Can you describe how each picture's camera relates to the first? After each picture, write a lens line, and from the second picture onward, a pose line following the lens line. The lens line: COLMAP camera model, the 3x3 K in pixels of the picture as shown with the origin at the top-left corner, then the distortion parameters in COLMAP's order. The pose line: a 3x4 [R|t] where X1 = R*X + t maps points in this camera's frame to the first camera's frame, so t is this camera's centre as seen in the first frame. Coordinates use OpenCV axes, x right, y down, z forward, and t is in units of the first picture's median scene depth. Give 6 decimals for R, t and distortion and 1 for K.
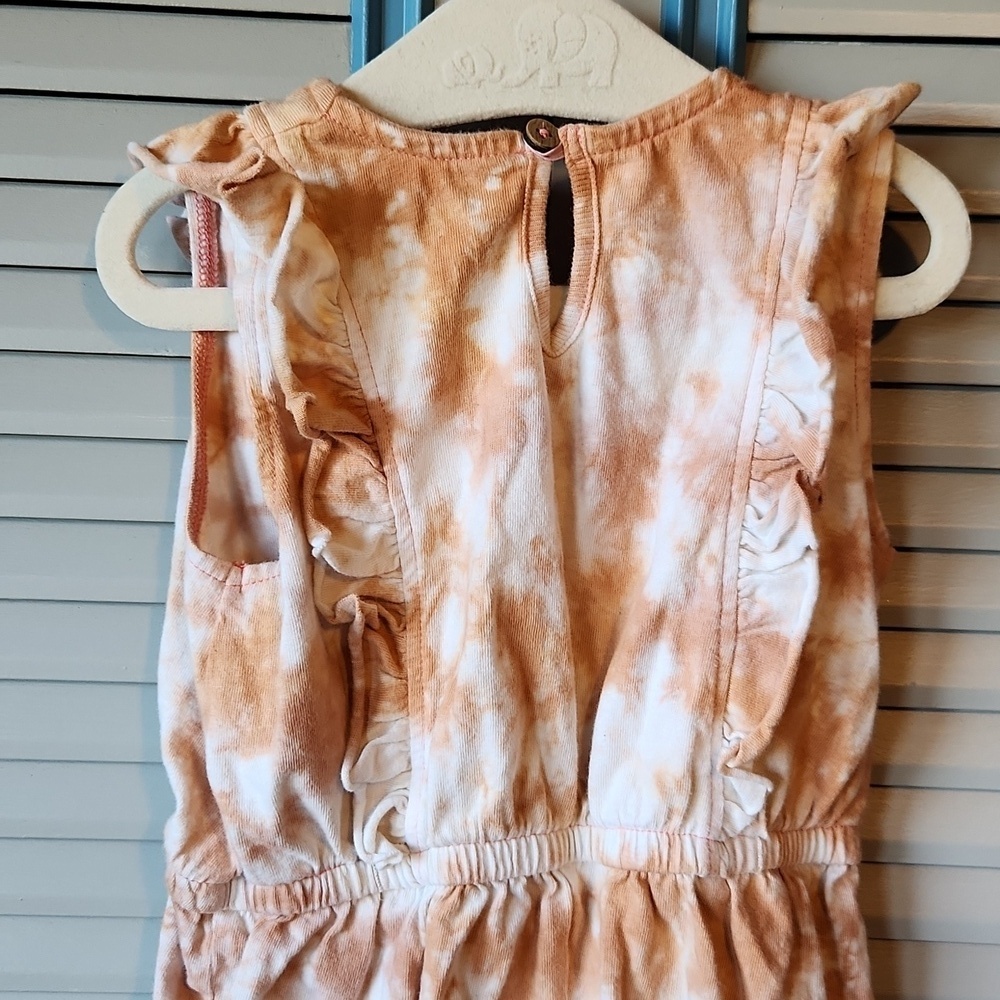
lens RADIAL K [[1449.5, 0, 506.4], [0, 1449.5, 493.8], [0, 0, 1]] dist [0.063888, 0.000000]
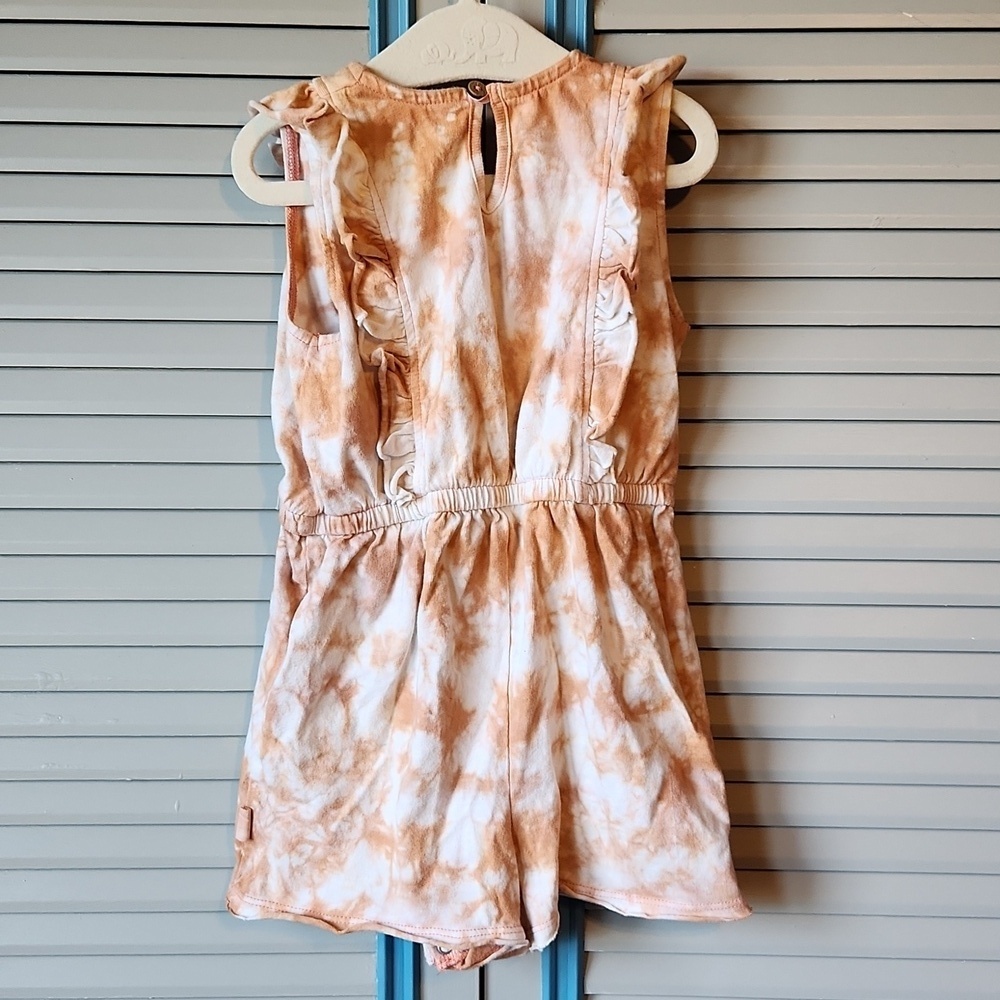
lens RADIAL K [[1449.5, 0, 499.5], [0, 1449.5, 493.5], [0, 0, 1]] dist [0.063888, 0.000000]
pose [[0.999606, -0.027820, -0.003809, 0.043683], [0.027843, 0.999594, 0.006049, 0.238609], [0.003640, -0.006152, 0.999974, -0.792904]]
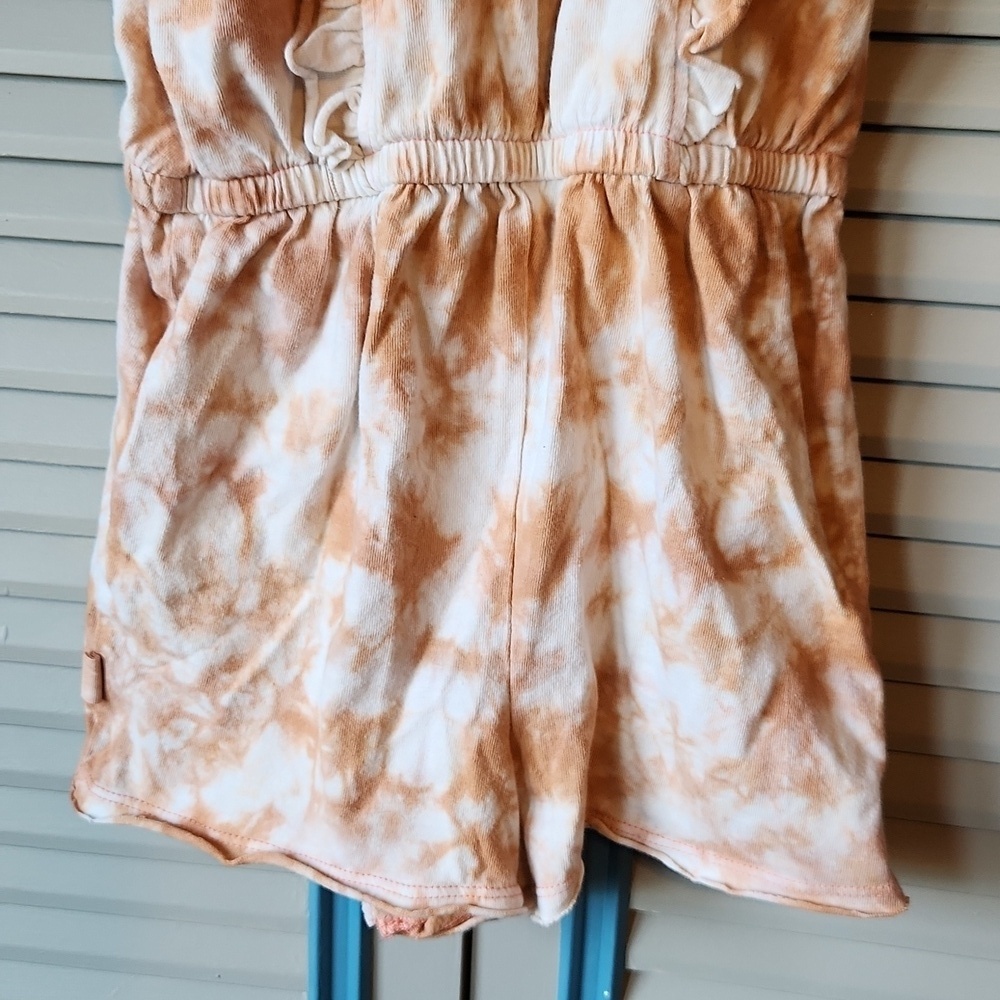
lens RADIAL K [[1449.5, 0, 492.9], [0, 1449.5, 488.5], [0, 0, 1]] dist [0.063888, 0.000000]
pose [[0.990405, 0.054280, -0.127089, 0.158717], [-0.028680, 0.980342, 0.195209, 0.279147], [0.135187, -0.189691, 0.972493, 0.024334]]
